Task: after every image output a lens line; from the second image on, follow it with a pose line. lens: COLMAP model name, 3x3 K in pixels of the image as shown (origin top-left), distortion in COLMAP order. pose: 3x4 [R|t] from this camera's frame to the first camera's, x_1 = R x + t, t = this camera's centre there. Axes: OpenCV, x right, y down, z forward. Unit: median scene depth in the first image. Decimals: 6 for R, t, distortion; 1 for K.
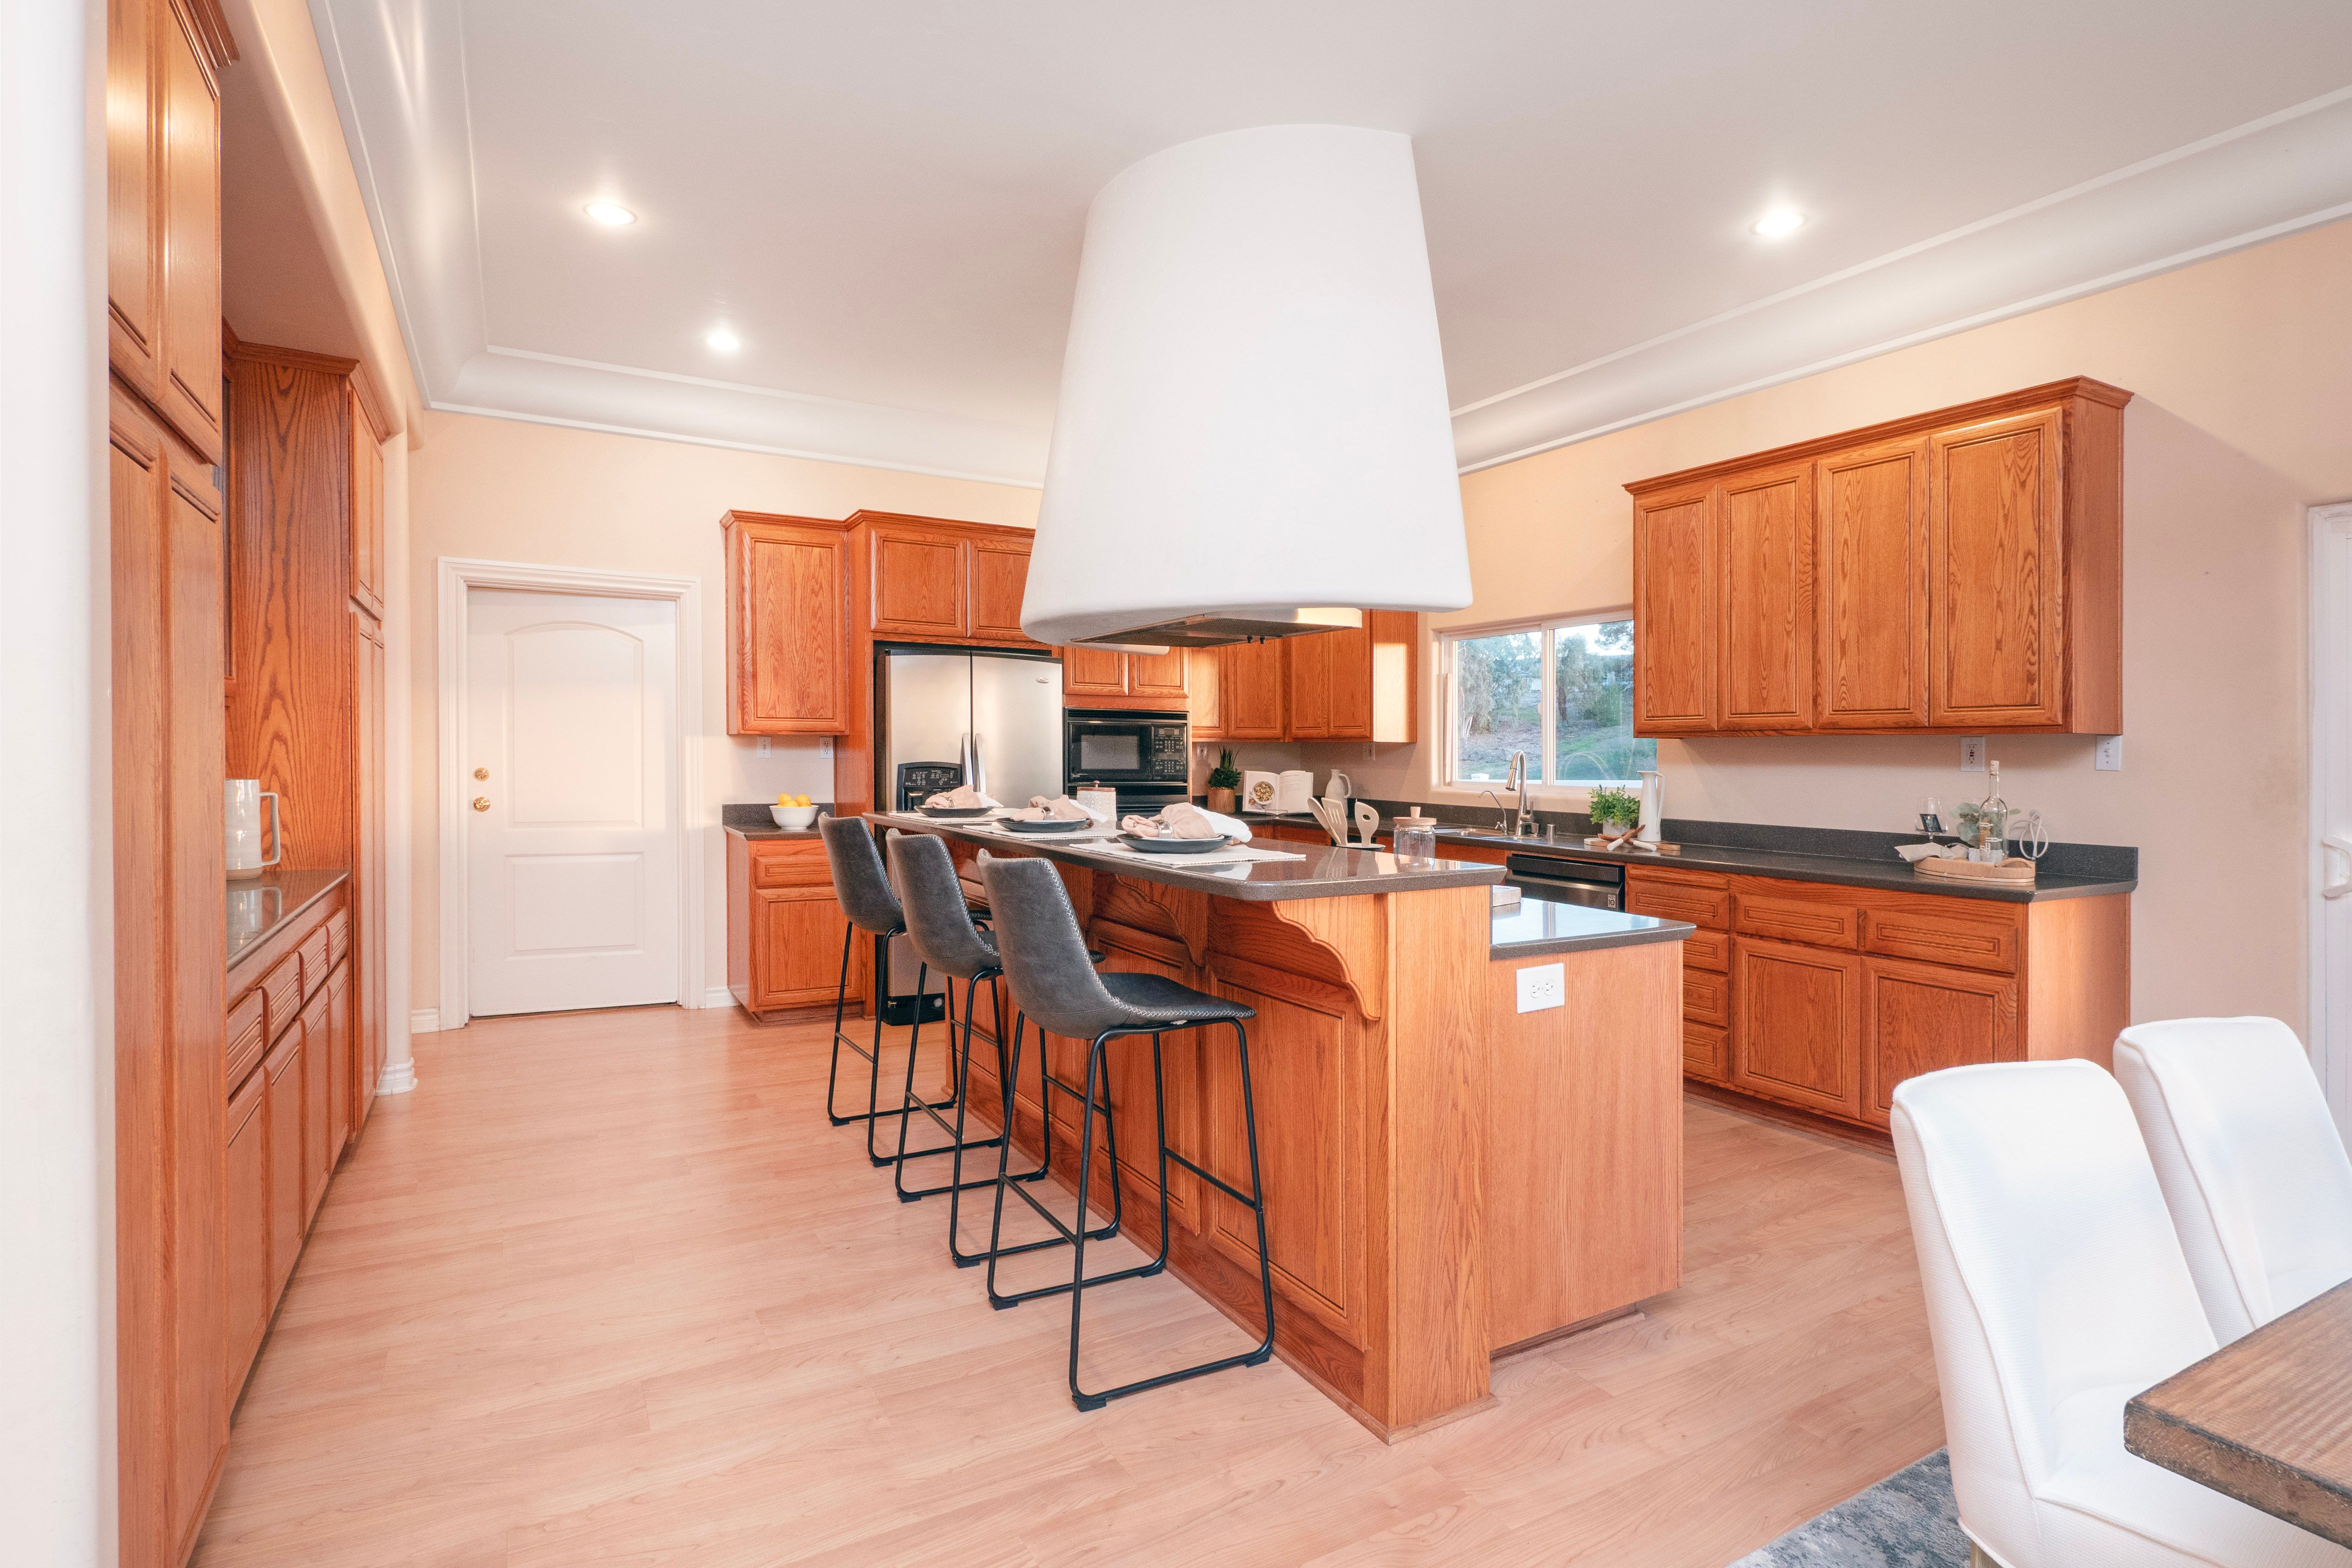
lens RADIAL K [[1179.3, 0, 1175.1], [0, 1179.3, 748.2], [0, 0, 1]] dist [-0.000363, -0.000025]
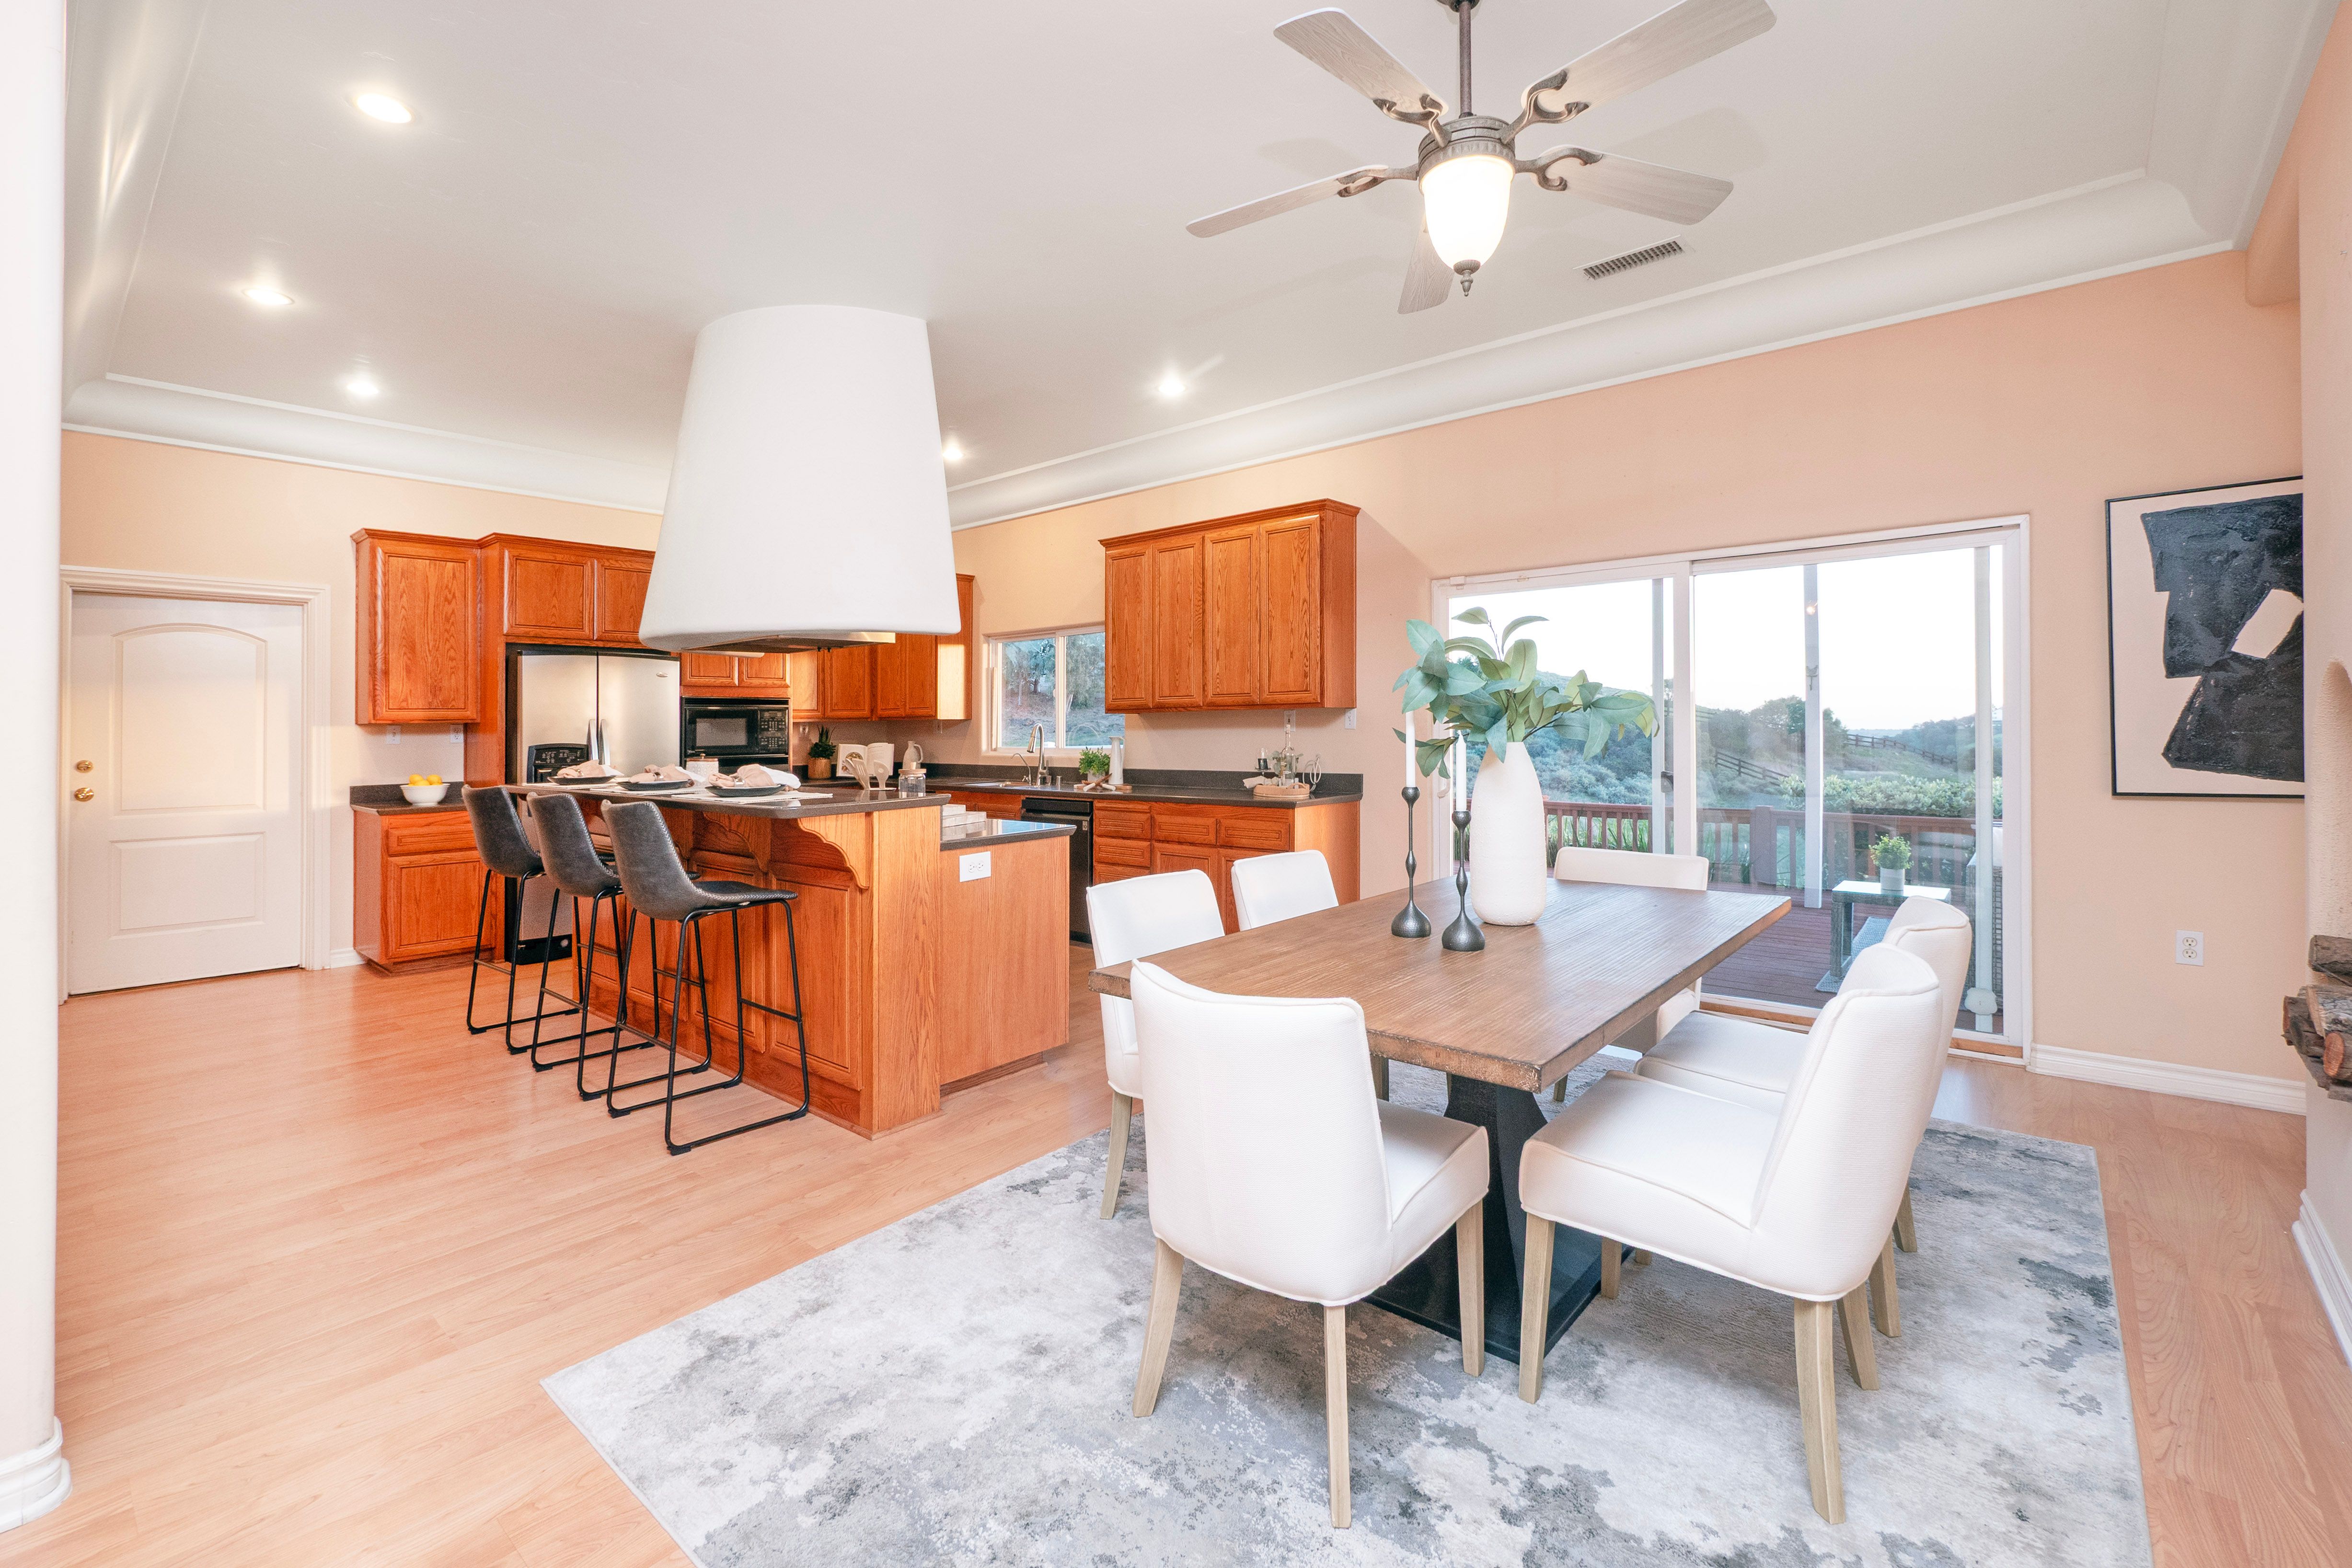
lens RADIAL K [[1034.6, 0, 1157.8], [0, 1034.6, 662.4], [0, 0, 1]] dist [-0.002262, -0.000607]
pose [[0.947166, -0.002054, 0.320737, 0.048987], [0.020807, 0.998267, -0.055050, -0.000510], [-0.320068, 0.058815, 0.945567, -0.289721]]
